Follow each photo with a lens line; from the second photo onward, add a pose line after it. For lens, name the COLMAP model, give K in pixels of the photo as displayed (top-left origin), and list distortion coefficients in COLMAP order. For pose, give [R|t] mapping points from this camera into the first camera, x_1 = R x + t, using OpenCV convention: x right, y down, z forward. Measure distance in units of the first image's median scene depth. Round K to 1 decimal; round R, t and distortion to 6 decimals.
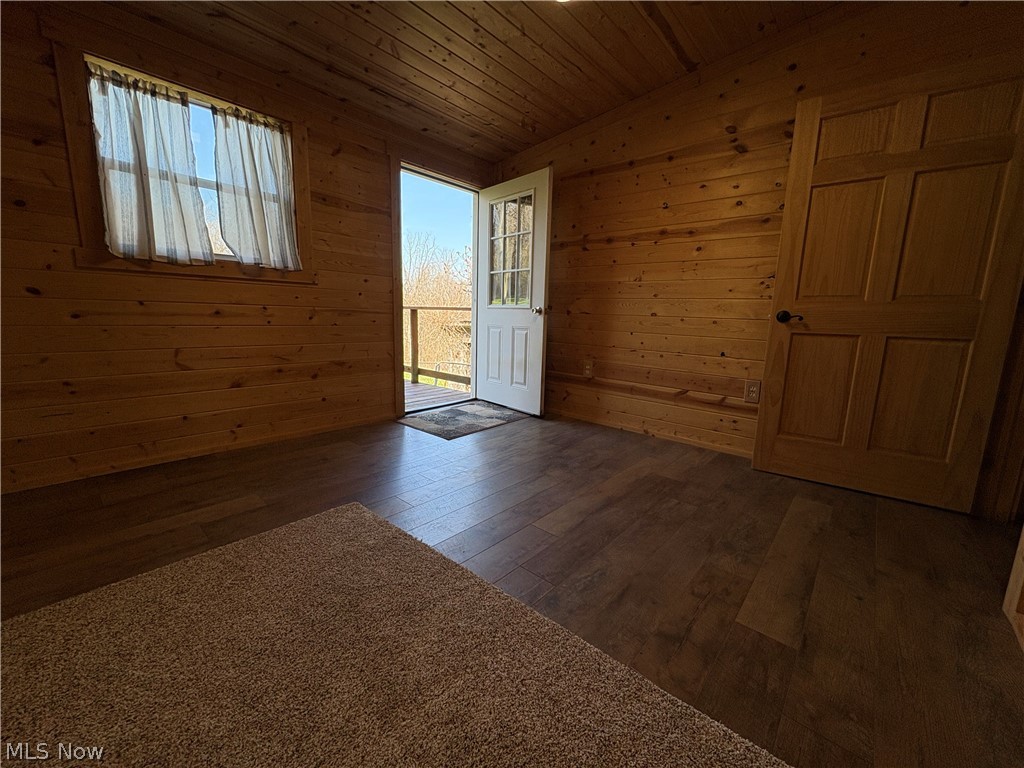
lens RADIAL K [[411.3, 0, 512.5], [0, 411.3, 383.9], [0, 0, 1]] dist [0.001988, -0.000115]
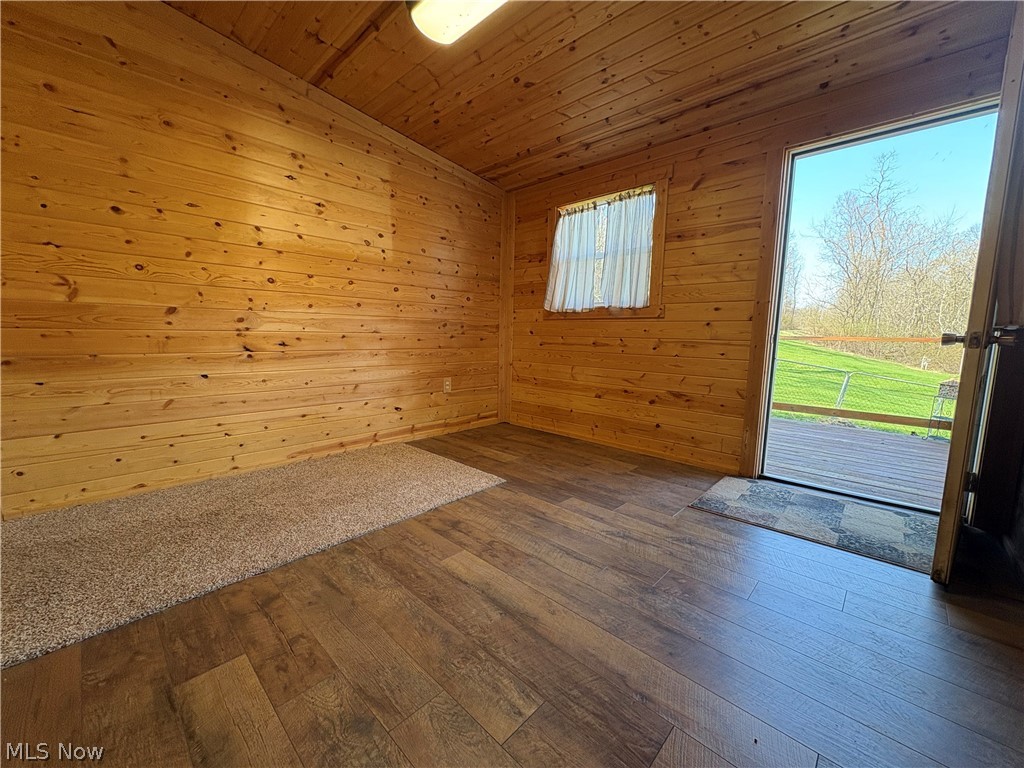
lens RADIAL K [[411.3, 0, 511.1], [0, 411.3, 384.1], [0, 0, 1]] dist [0.001988, -0.000115]
pose [[-0.044596, 0.089177, -0.995017, 0.823348], [-0.188034, 0.977457, 0.096031, -0.134284], [0.981150, 0.191379, -0.026823, 0.888311]]
